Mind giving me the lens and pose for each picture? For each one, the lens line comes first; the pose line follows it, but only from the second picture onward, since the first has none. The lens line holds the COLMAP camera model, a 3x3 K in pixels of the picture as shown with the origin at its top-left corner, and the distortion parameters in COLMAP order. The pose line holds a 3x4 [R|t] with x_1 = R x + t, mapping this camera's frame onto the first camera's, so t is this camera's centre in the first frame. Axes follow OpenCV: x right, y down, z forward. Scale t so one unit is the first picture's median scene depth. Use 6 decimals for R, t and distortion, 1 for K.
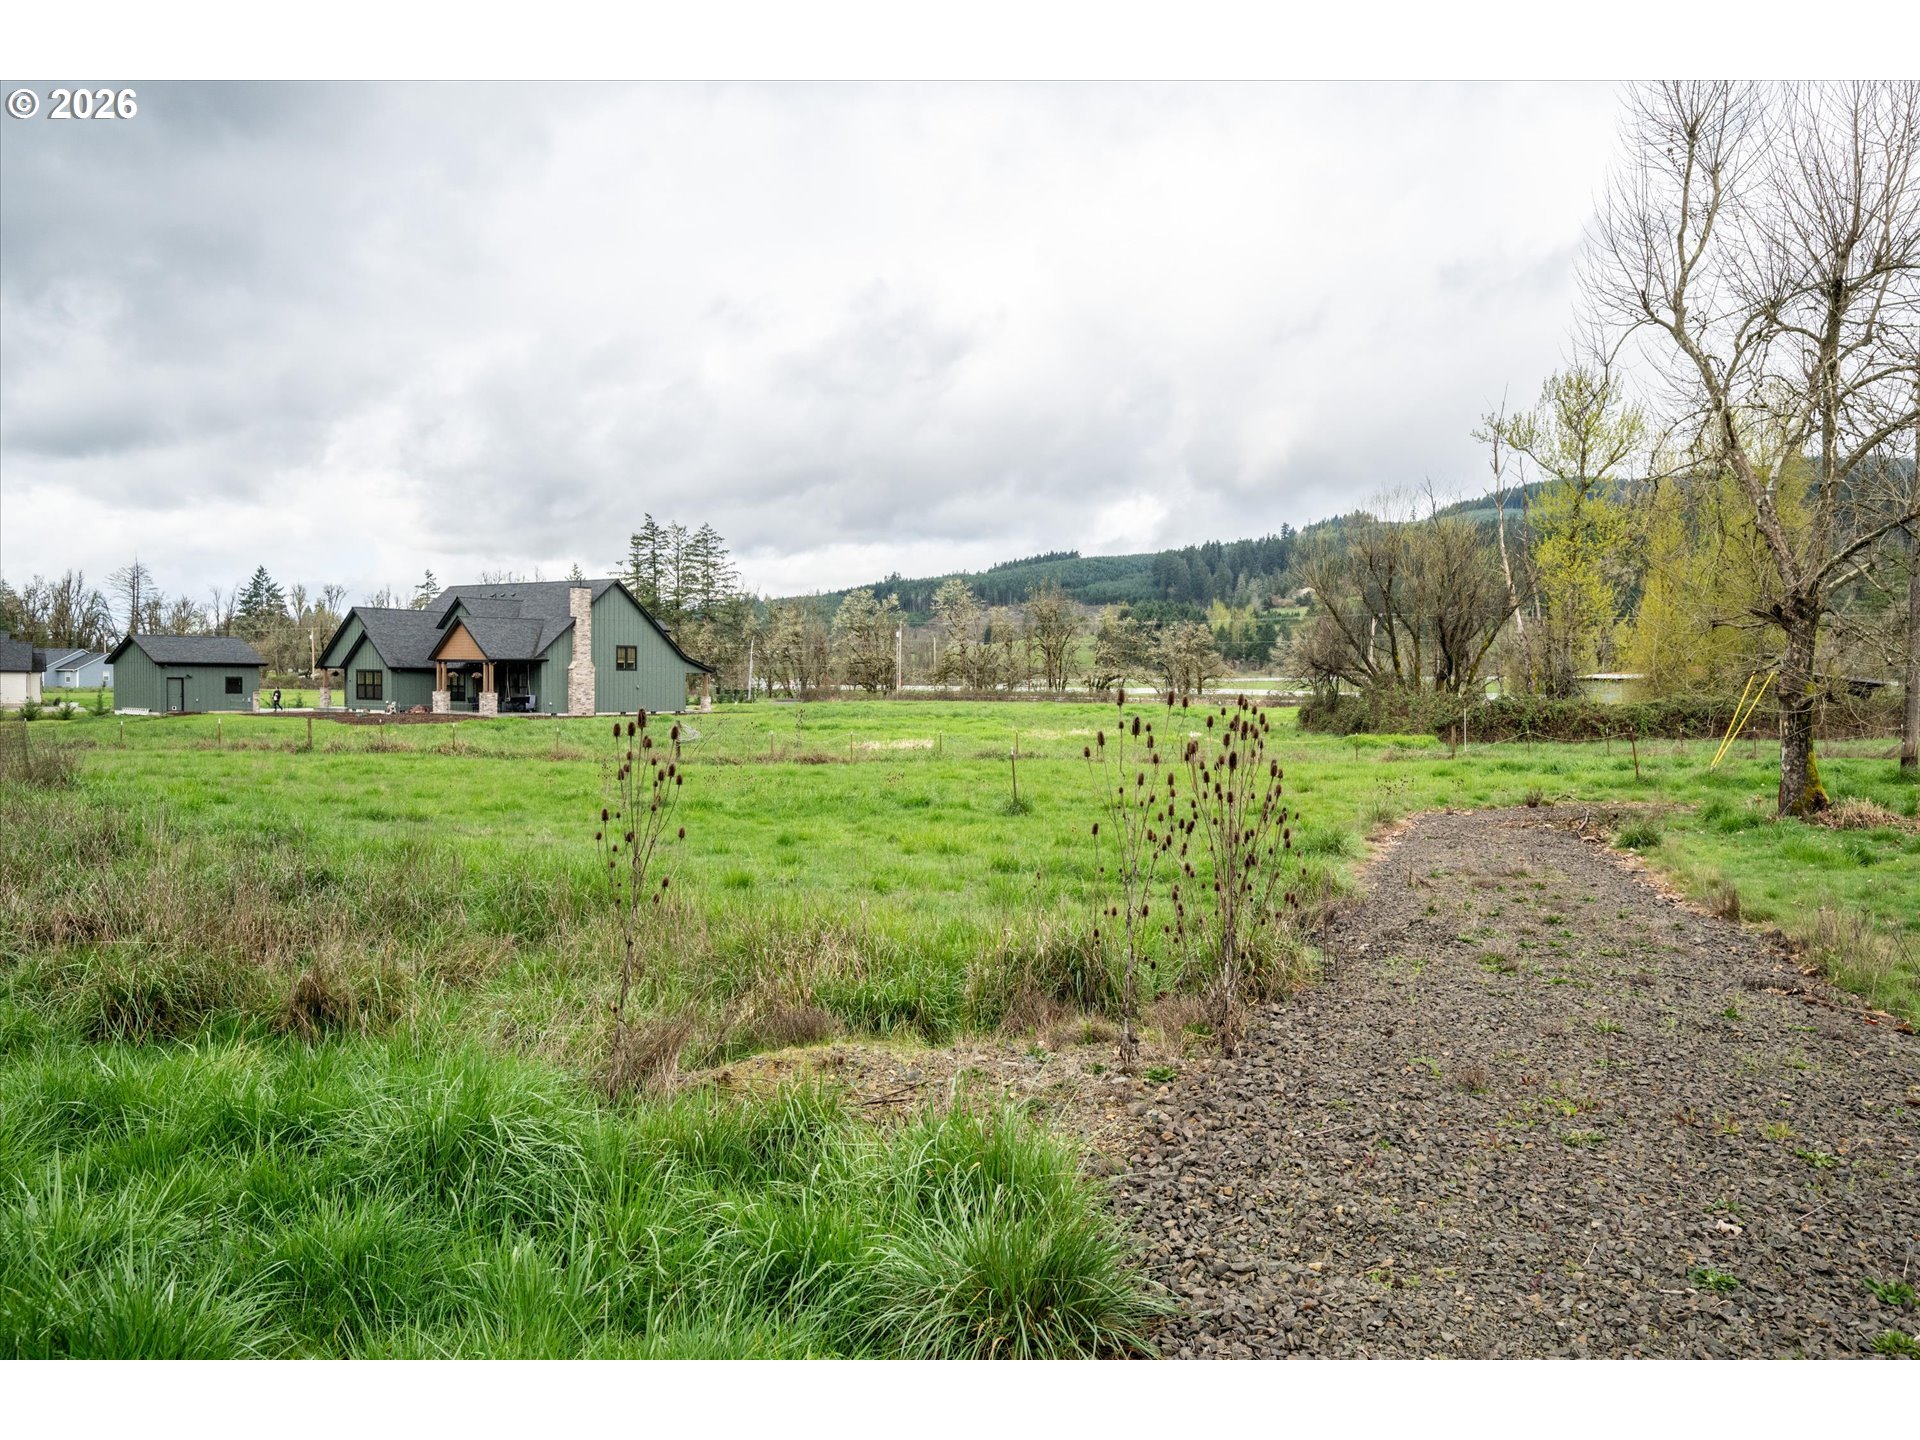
lens RADIAL K [[1465.6, 0, 975.5], [0, 1465.6, 722.0], [0, 0, 1]] dist [0.004777, 0.000846]
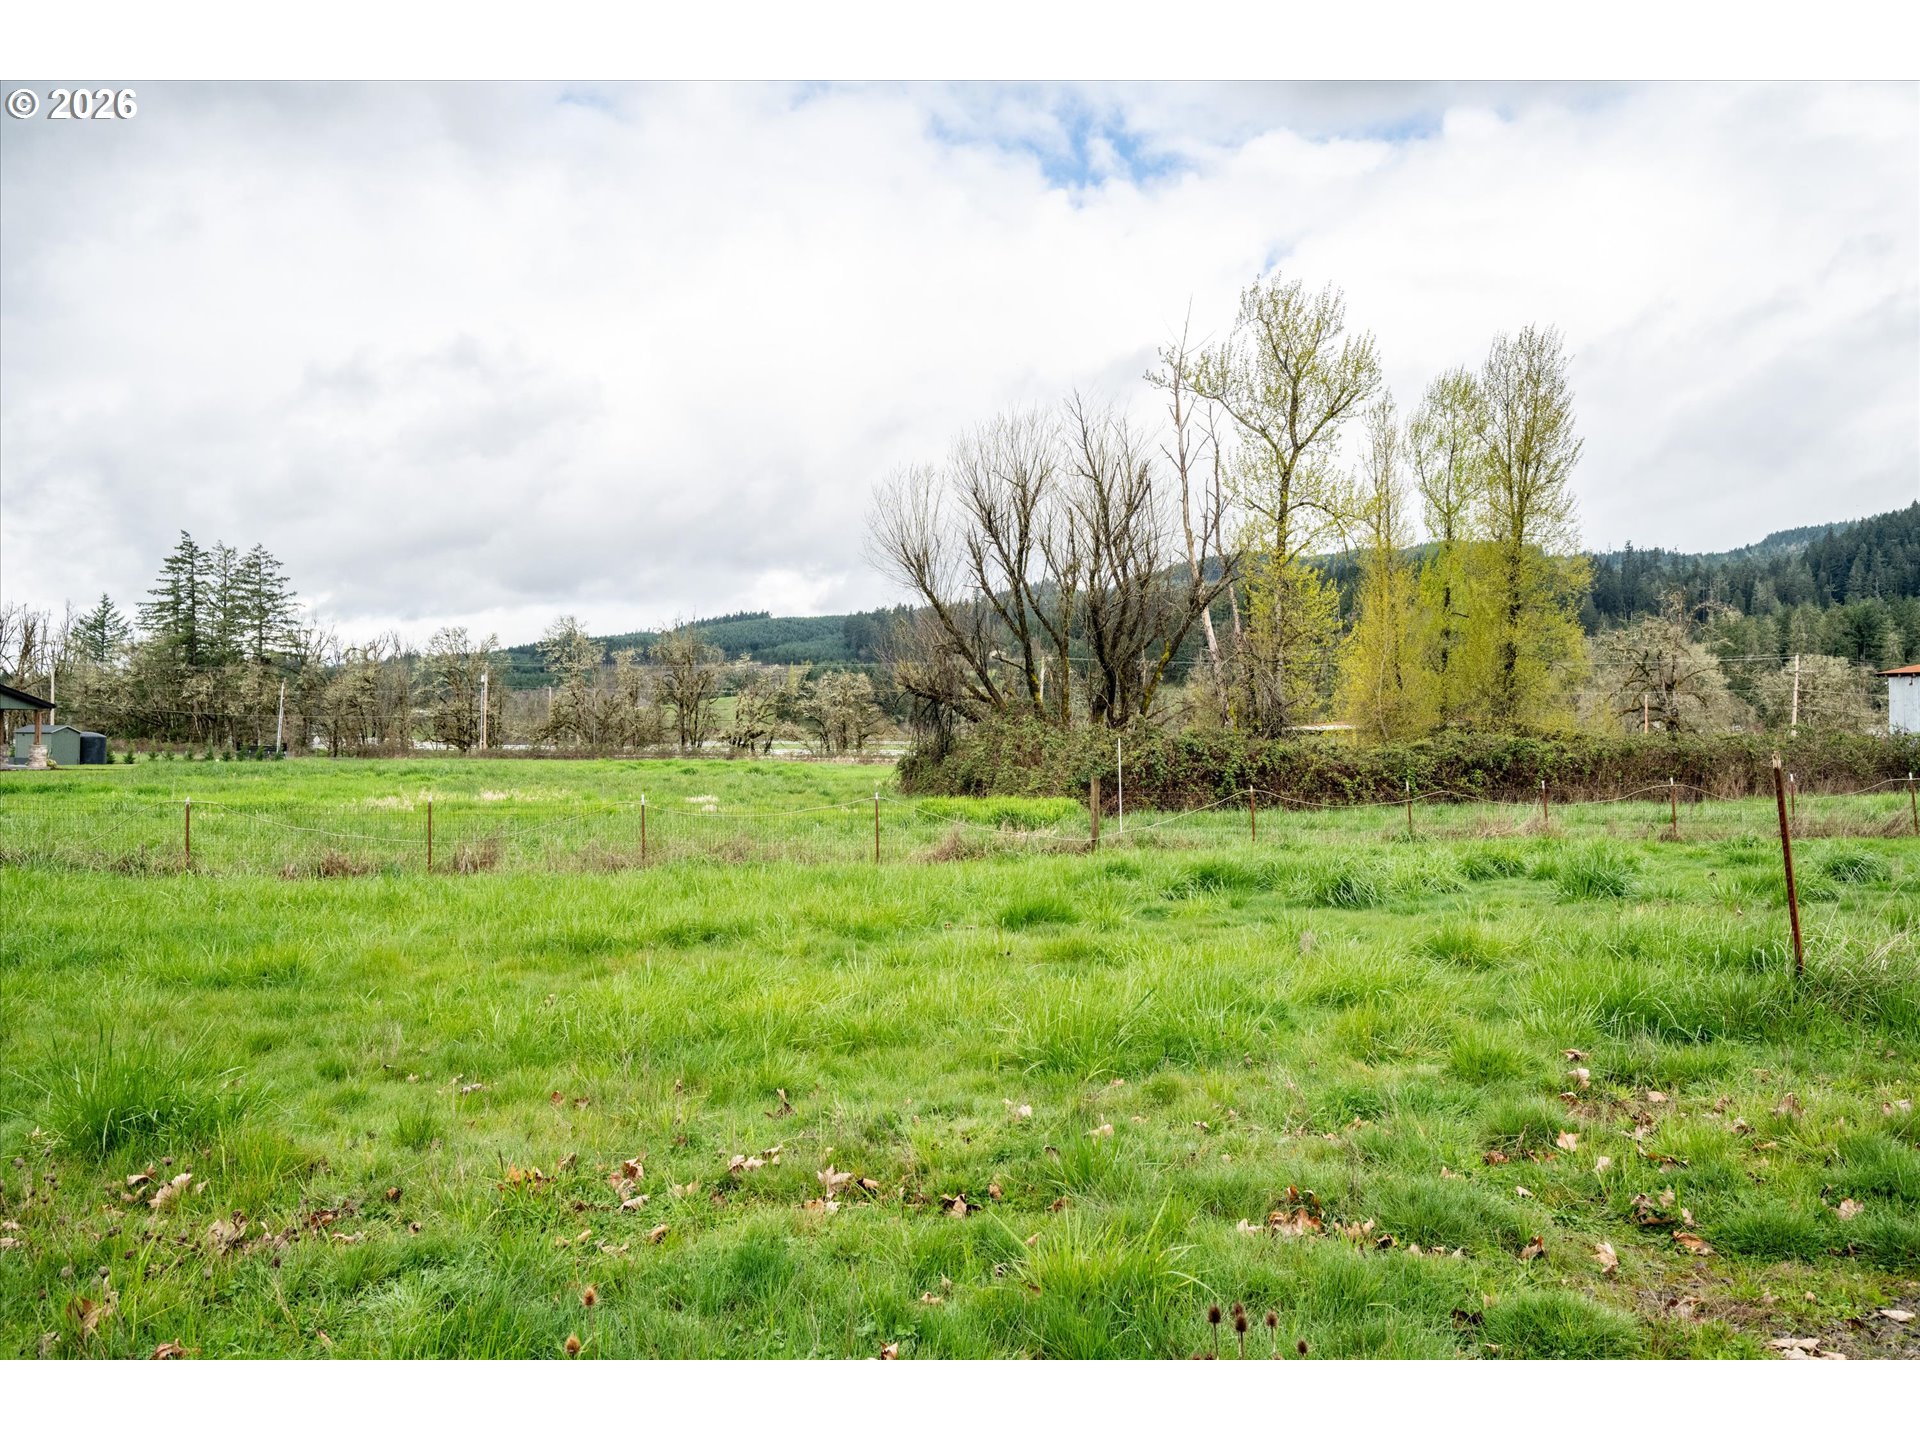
lens RADIAL K [[1433.3, 0, 975.7], [0, 1433.3, 718.5], [0, 0, 1]] dist [-0.001403, 0.008319]
pose [[0.979973, 0.006714, 0.199017, 0.120274], [0.002933, 0.998836, -0.048137, 0.003661], [-0.199108, 0.047757, 0.978813, 0.342434]]
